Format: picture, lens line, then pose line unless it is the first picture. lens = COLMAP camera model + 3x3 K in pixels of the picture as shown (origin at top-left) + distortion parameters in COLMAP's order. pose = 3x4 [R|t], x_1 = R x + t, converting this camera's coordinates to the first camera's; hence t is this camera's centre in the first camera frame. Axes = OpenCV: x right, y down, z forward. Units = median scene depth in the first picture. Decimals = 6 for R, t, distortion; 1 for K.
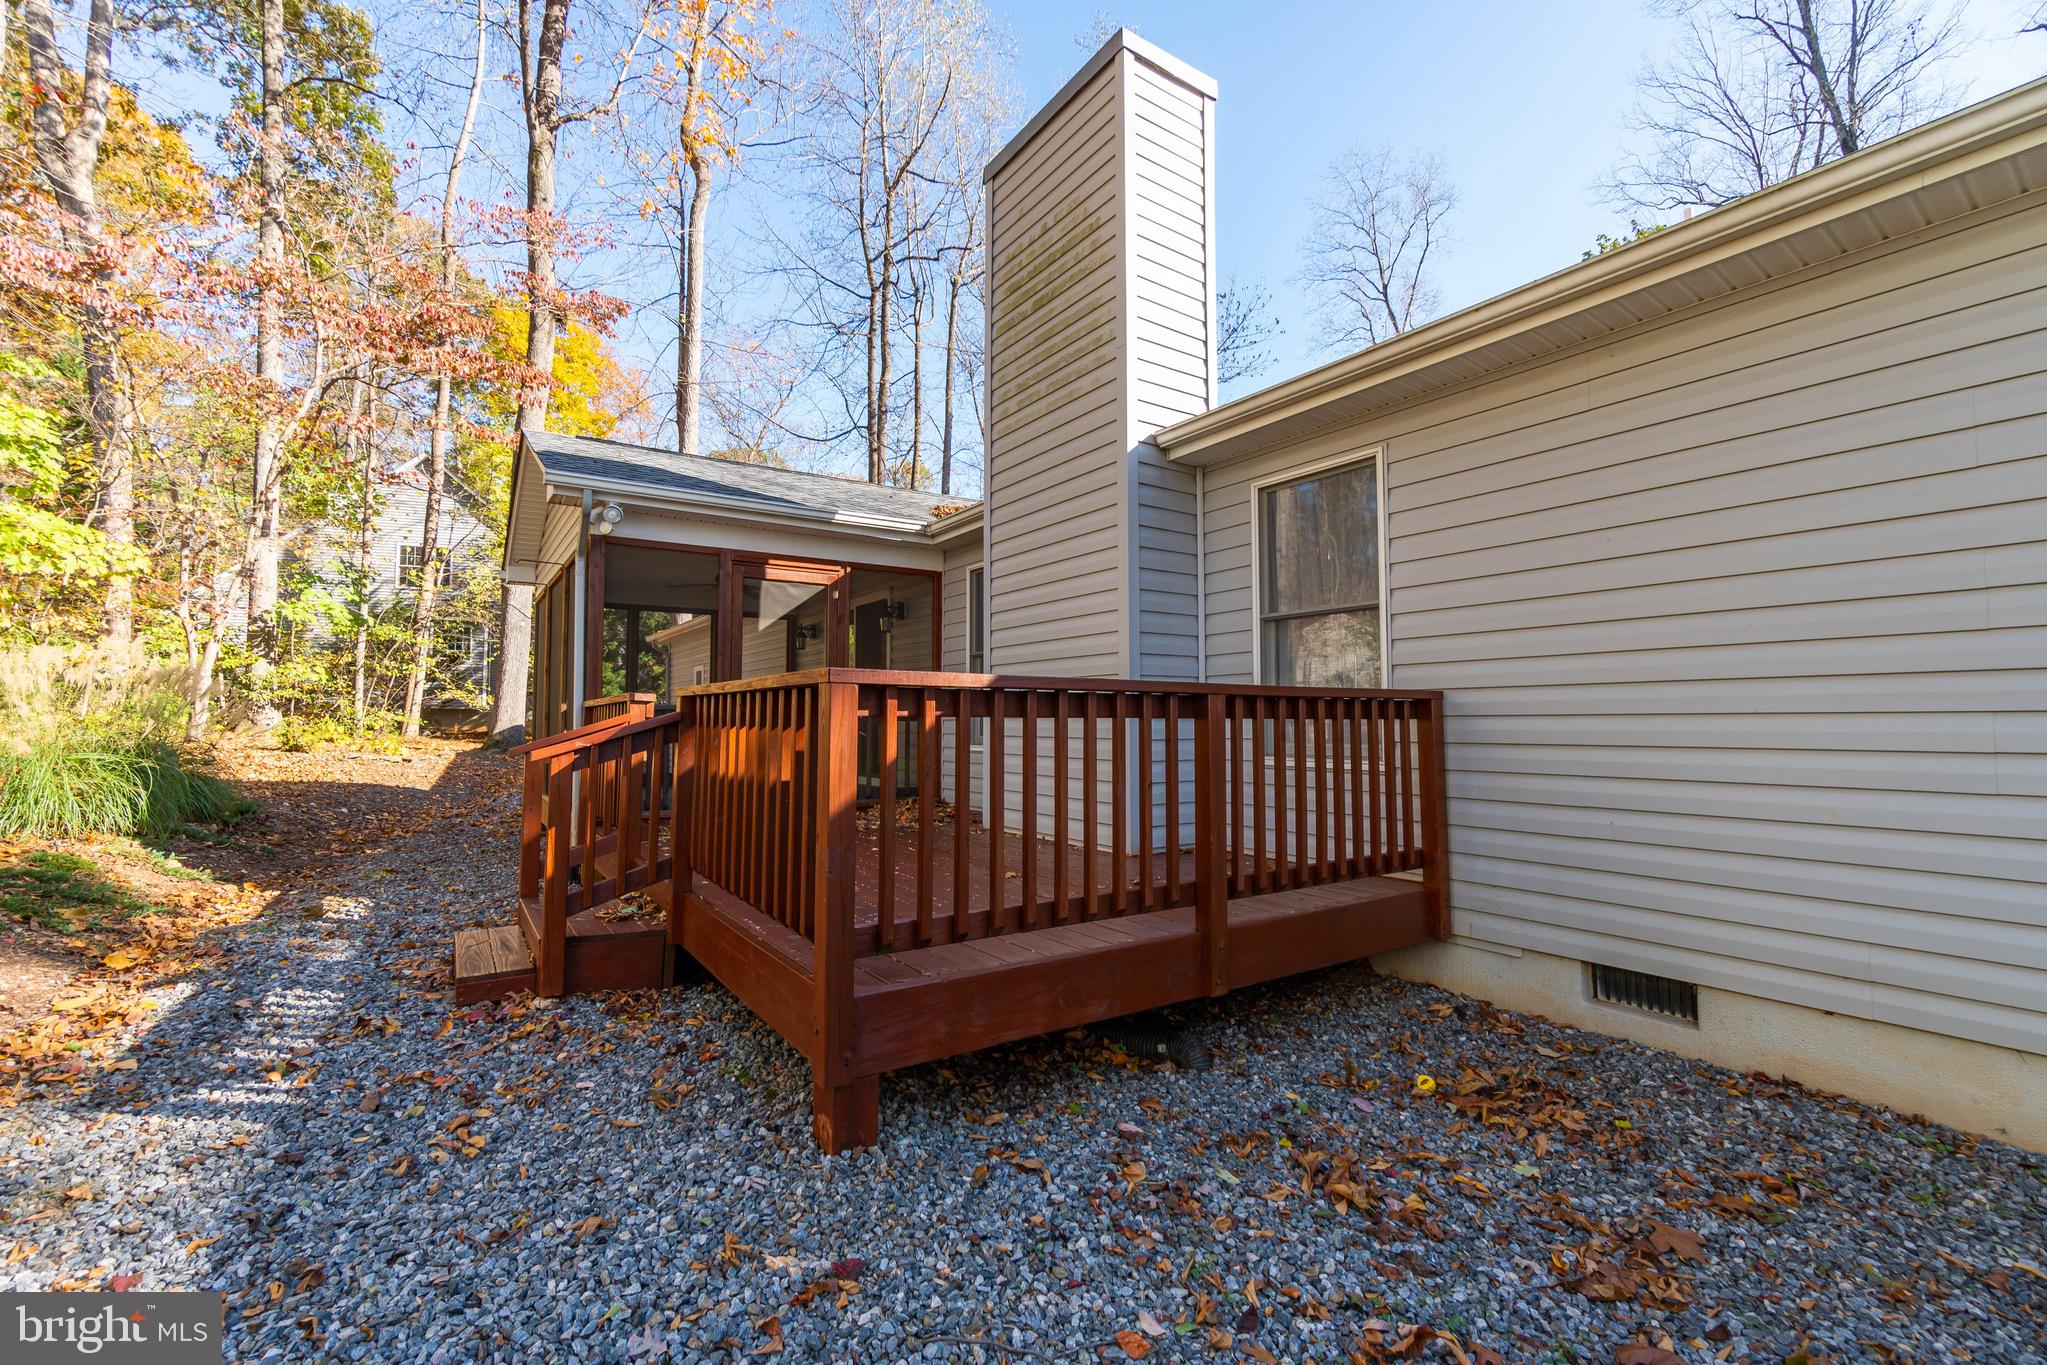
lens RADIAL K [[873.1, 0, 1023.5], [0, 873.1, 682.5], [0, 0, 1]] dist [-0.003311, -0.001098]
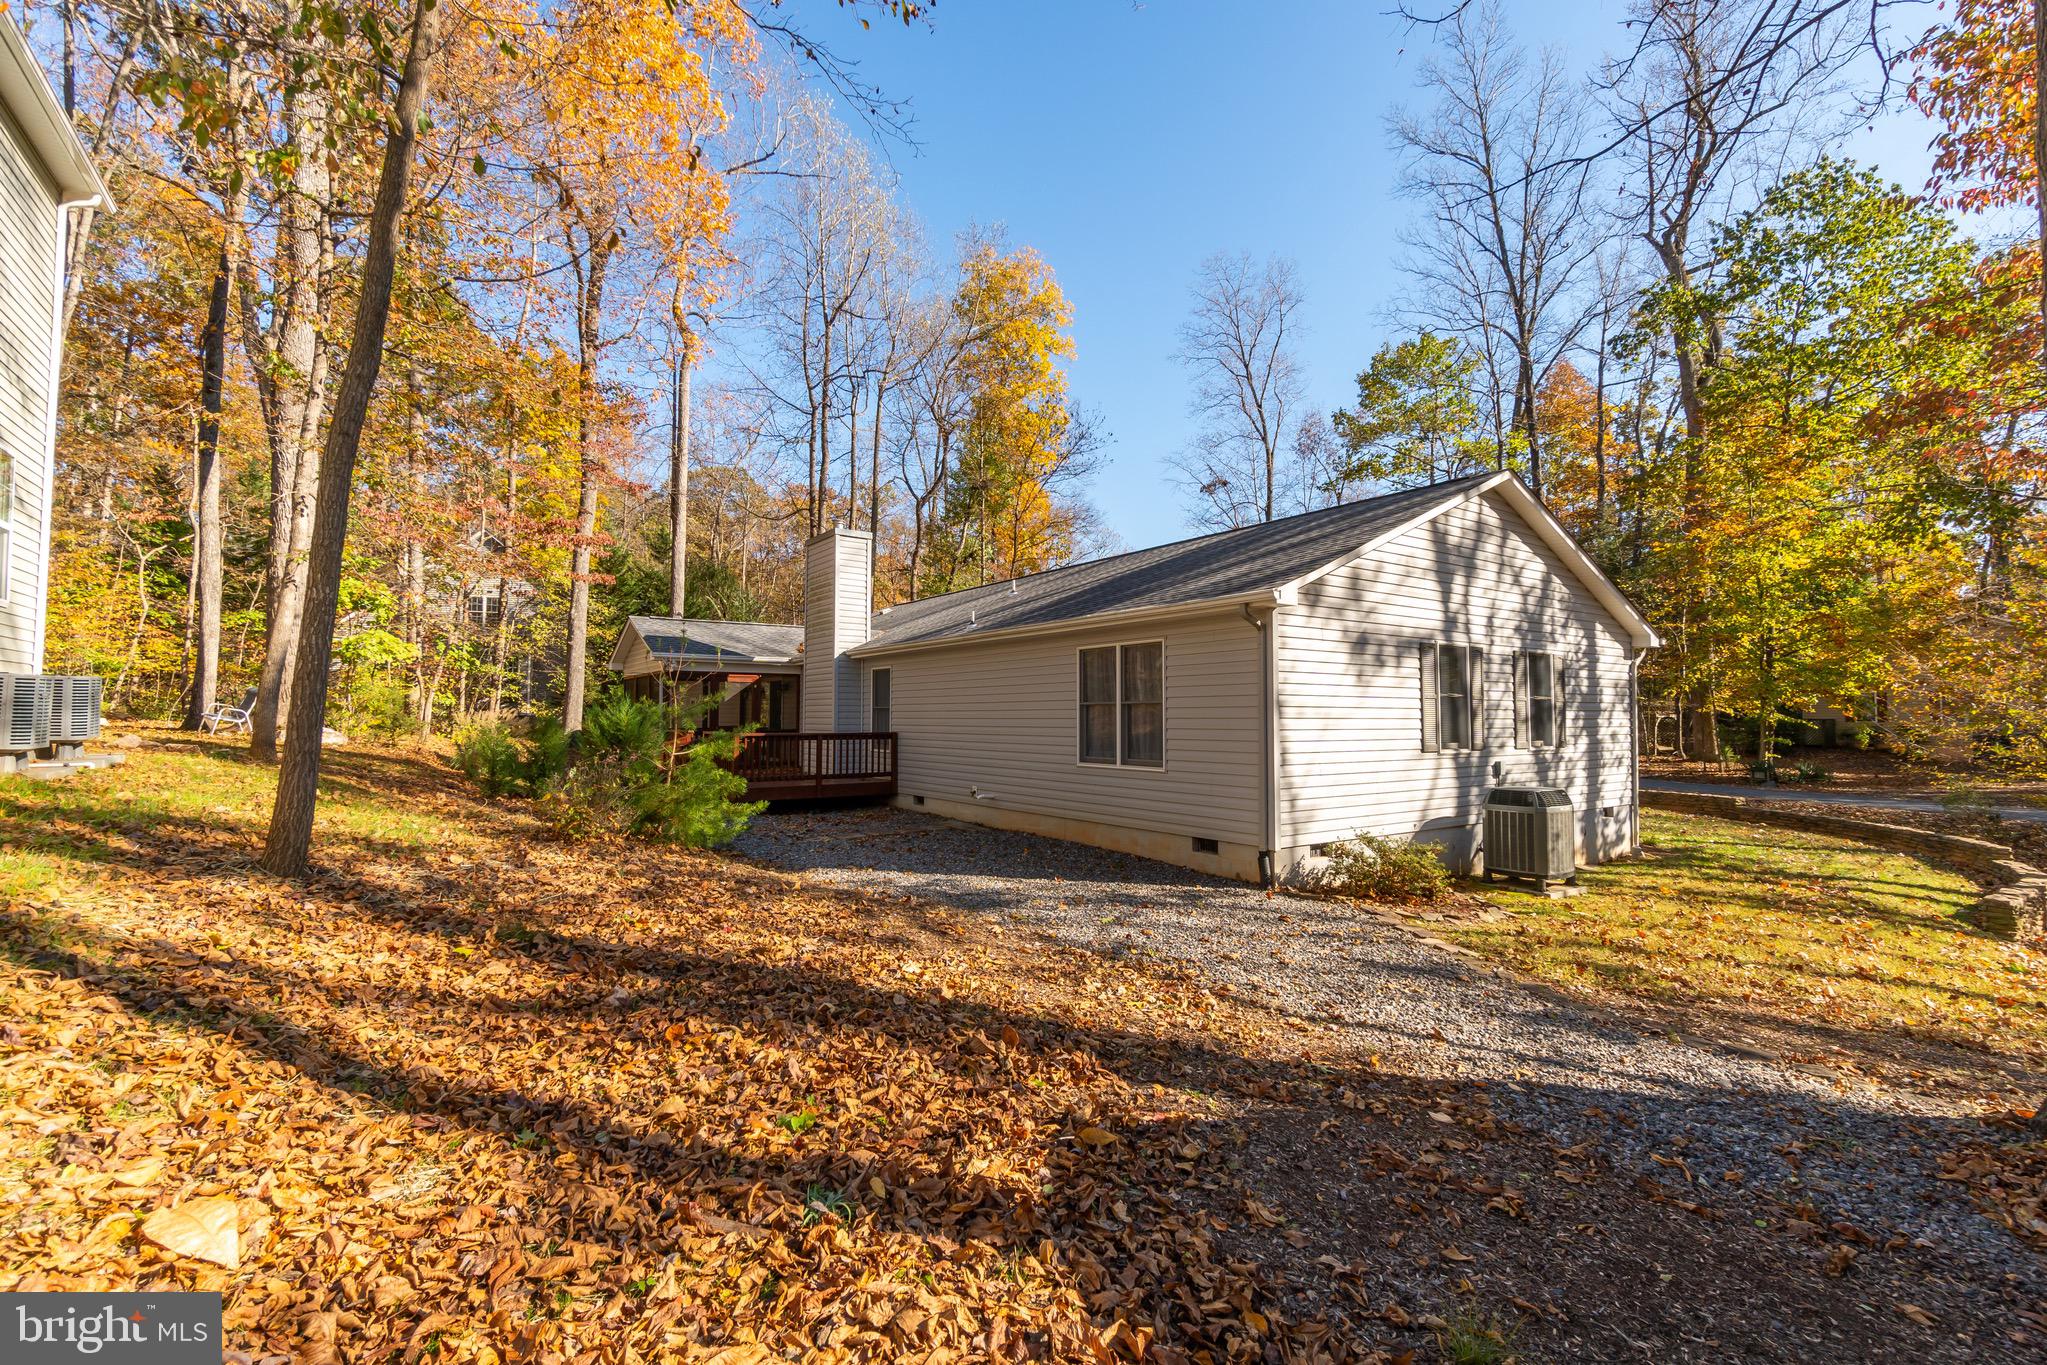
lens RADIAL K [[873.1, 0, 1023.5], [0, 873.1, 682.5], [0, 0, 1]] dist [-0.003311, -0.001098]
pose [[0.999617, 0.002112, 0.027588, 0.506515], [-0.002310, 0.999972, 0.007118, -0.131329], [-0.027572, -0.007179, 0.999594, -1.600591]]
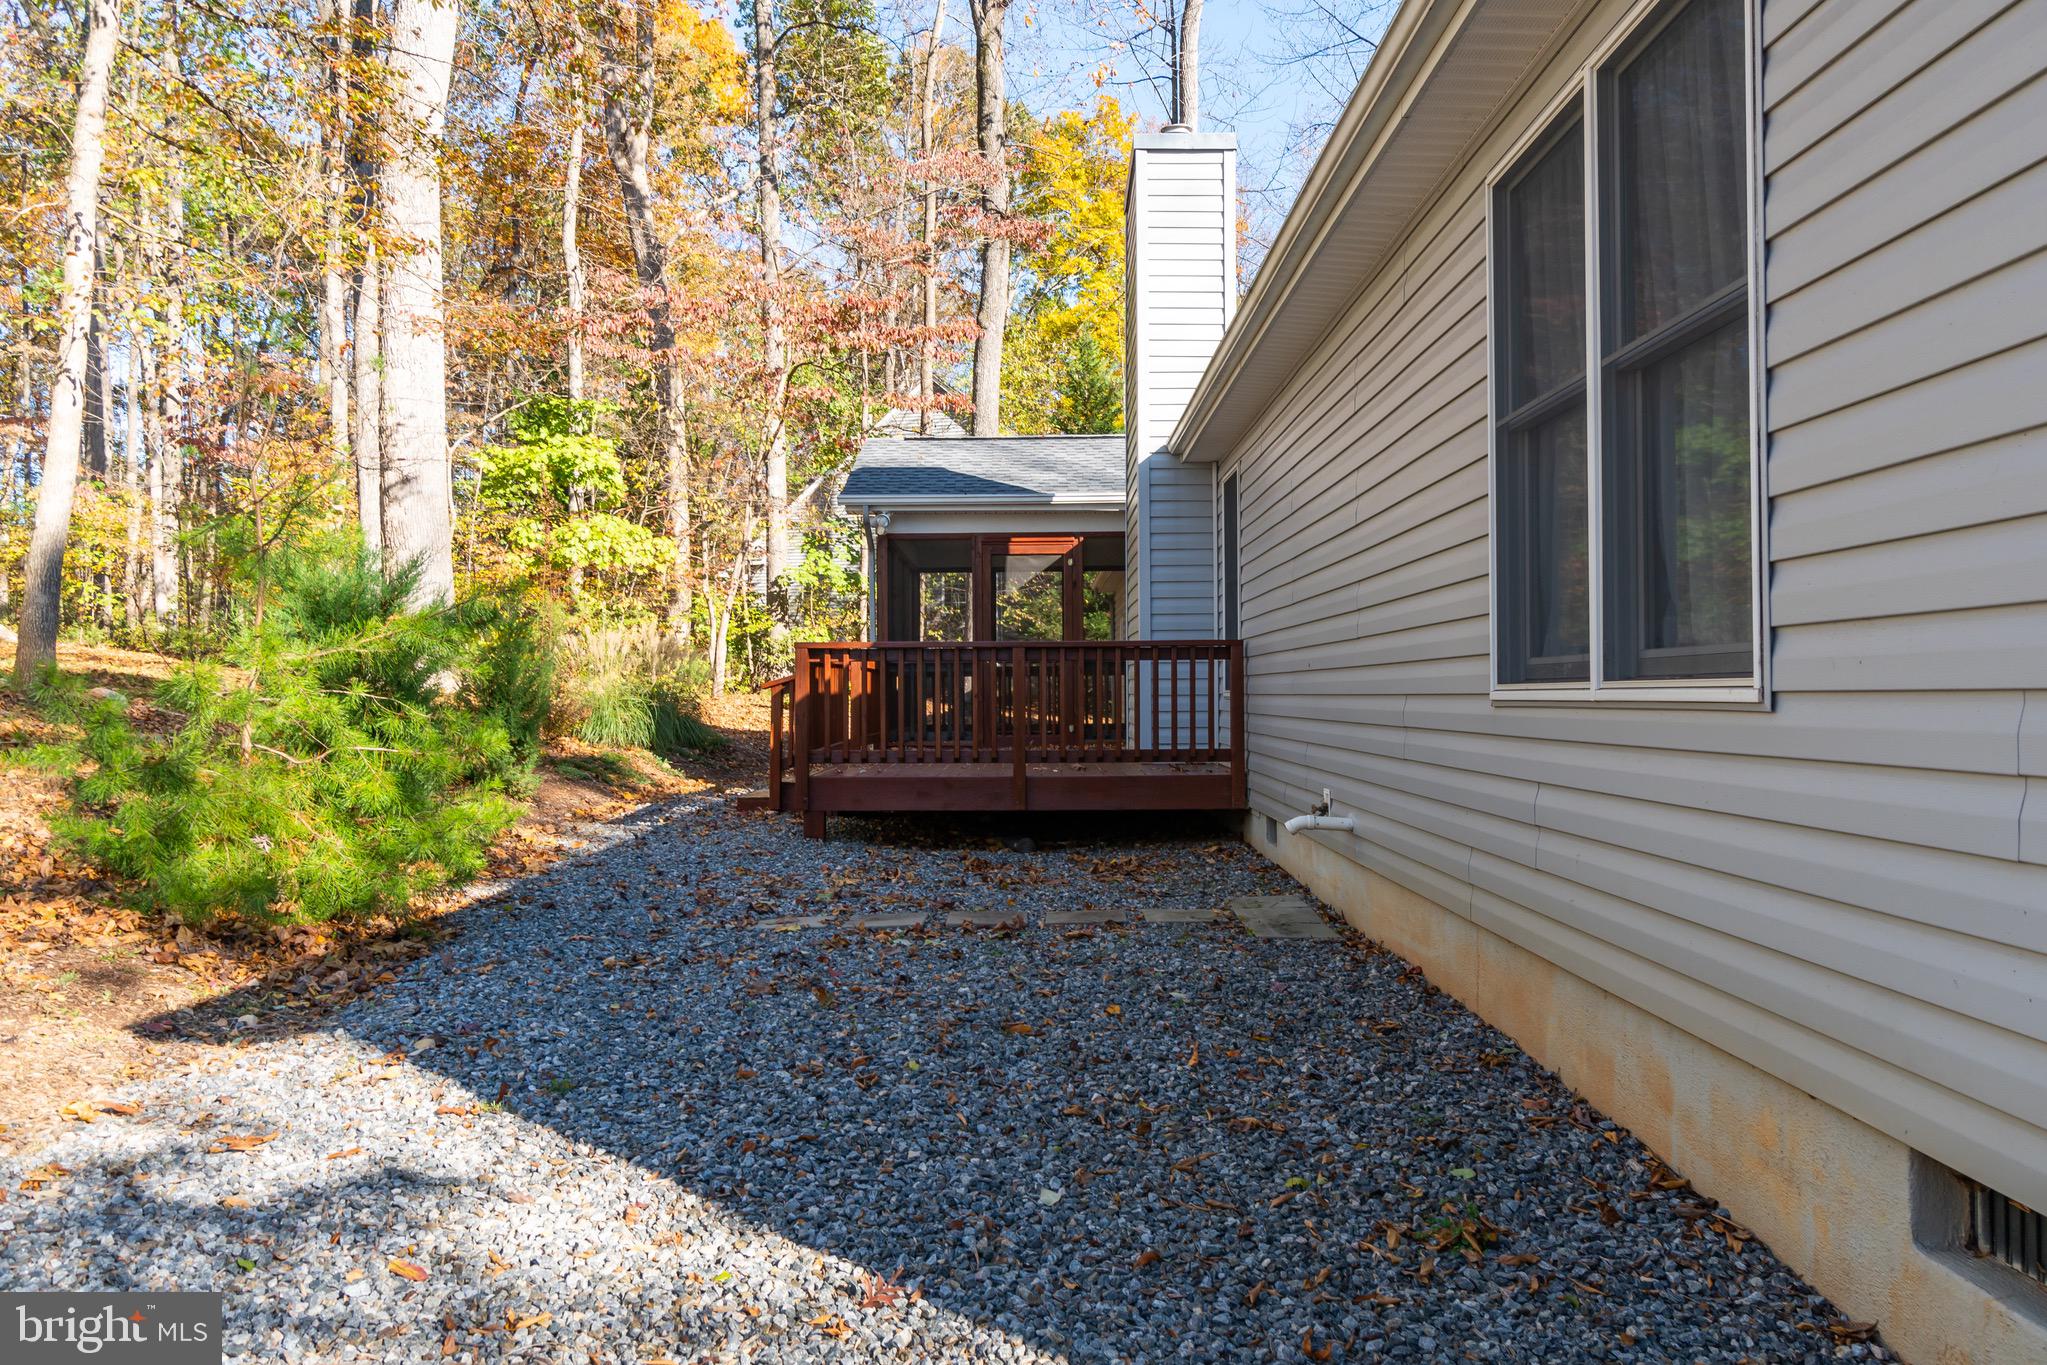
lens RADIAL K [[1462.9, 0, 1023.5], [0, 1462.9, 682.5], [0, 0, 1]] dist [-0.006453, -0.001278]
pose [[0.826225, -0.008354, -0.563278, 0.821186], [0.030801, 0.999064, 0.030362, -0.002033], [0.562497, -0.042435, 0.825710, -0.639018]]
